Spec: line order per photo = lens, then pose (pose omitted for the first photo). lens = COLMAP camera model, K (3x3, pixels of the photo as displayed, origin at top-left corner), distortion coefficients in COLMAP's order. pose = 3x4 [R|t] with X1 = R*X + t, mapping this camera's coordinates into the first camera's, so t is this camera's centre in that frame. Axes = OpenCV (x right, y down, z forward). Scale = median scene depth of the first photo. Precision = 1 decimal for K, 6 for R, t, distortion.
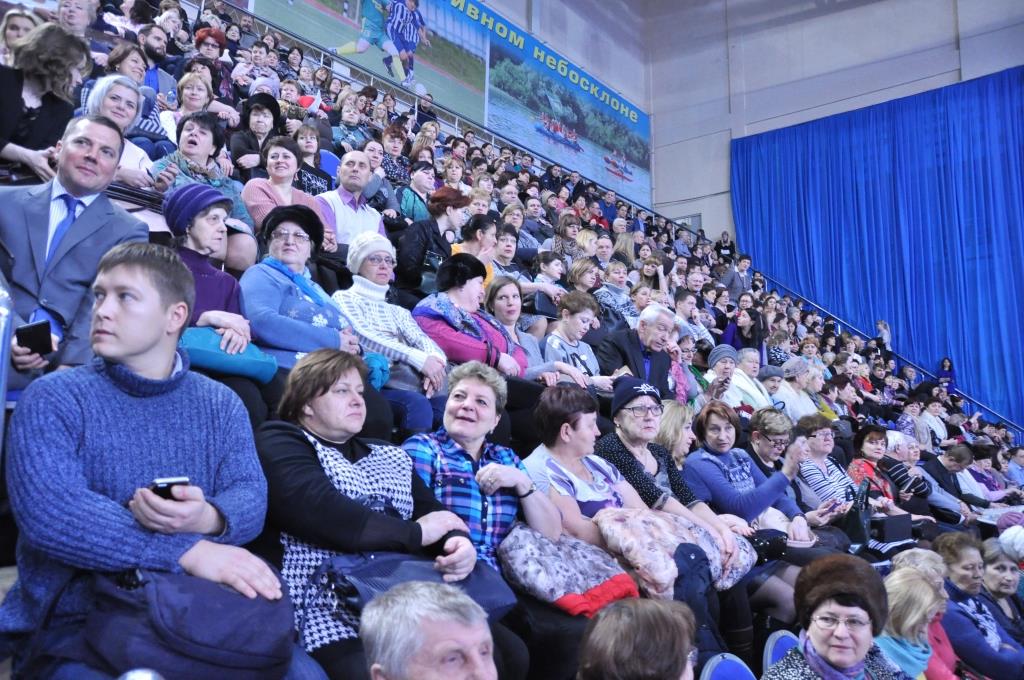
lens RADIAL K [[792.5, 0, 512.0], [0, 792.5, 340.0], [0, 0, 1]] dist [0.002307, 0.002885]
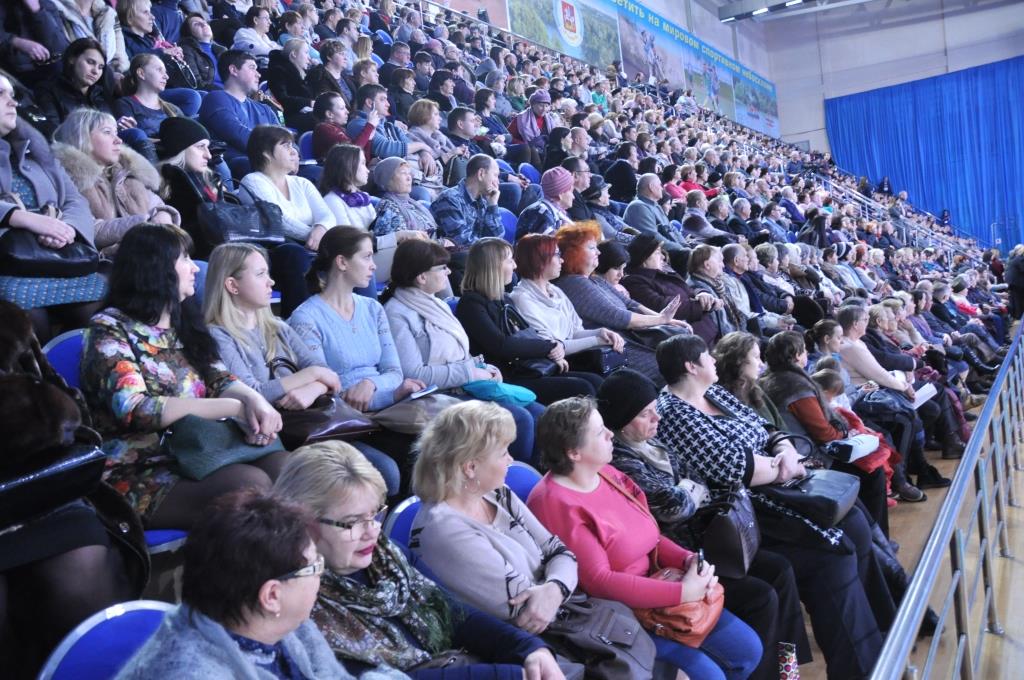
lens RADIAL K [[792.5, 0, 512.0], [0, 792.5, 340.0], [0, 0, 1]] dist [0.002307, 0.002885]
pose [[0.983804, -0.133350, 0.119780, -0.764125], [0.106262, 0.972041, 0.209391, -0.173632], [-0.144353, -0.193271, 0.970468, -0.837250]]
